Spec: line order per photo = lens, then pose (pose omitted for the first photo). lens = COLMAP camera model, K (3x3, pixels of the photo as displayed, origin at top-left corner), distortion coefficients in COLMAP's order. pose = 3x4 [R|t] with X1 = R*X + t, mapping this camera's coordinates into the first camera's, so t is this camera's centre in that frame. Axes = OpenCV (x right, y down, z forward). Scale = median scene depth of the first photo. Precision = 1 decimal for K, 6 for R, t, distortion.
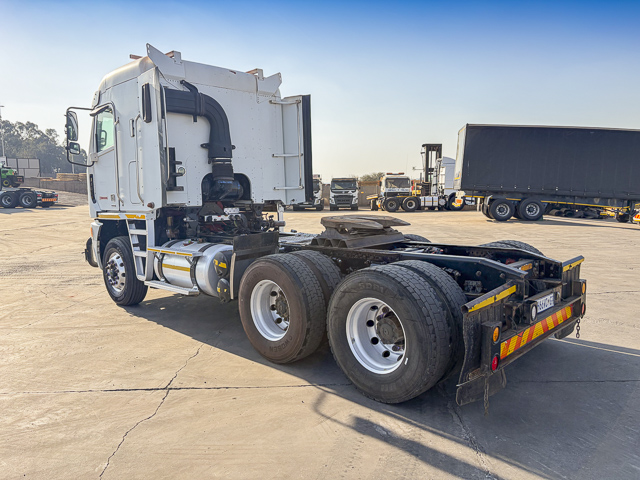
lens RADIAL K [[482.2, 0, 320.0], [0, 482.2, 240.0], [0, 0, 1]] dist [0.055365, -0.005660]
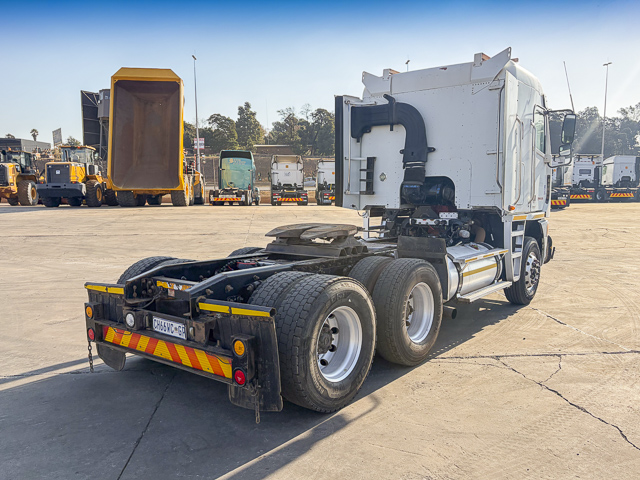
lens RADIAL K [[482.2, 0, 320.0], [0, 482.2, 240.0], [0, 0, 1]] dist [0.055365, -0.005660]
pose [[0.168679, 0.113745, -0.979086, 0.726747], [-0.101290, 0.990061, 0.097570, -0.082554], [0.980453, 0.082714, 0.178523, 0.608851]]
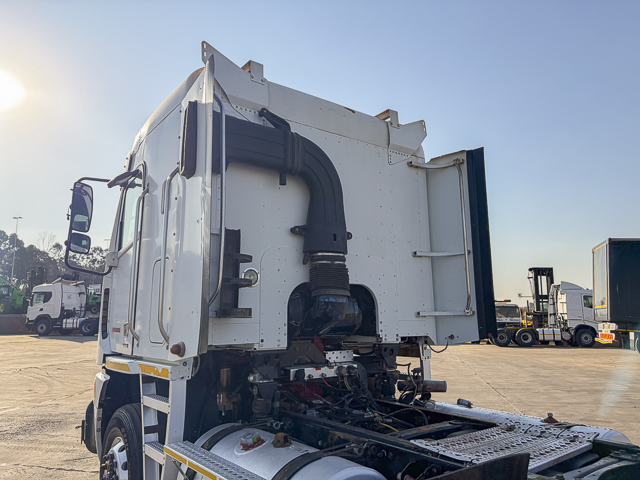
lens RADIAL K [[482.2, 0, 320.0], [0, 482.2, 240.0], [0, 0, 1]] dist [0.055365, -0.005660]
pose [[0.987316, -0.014753, -0.158078, -0.122885], [-0.026837, 0.965838, -0.257755, -0.047887], [0.156481, 0.258728, 0.953191, 0.476267]]
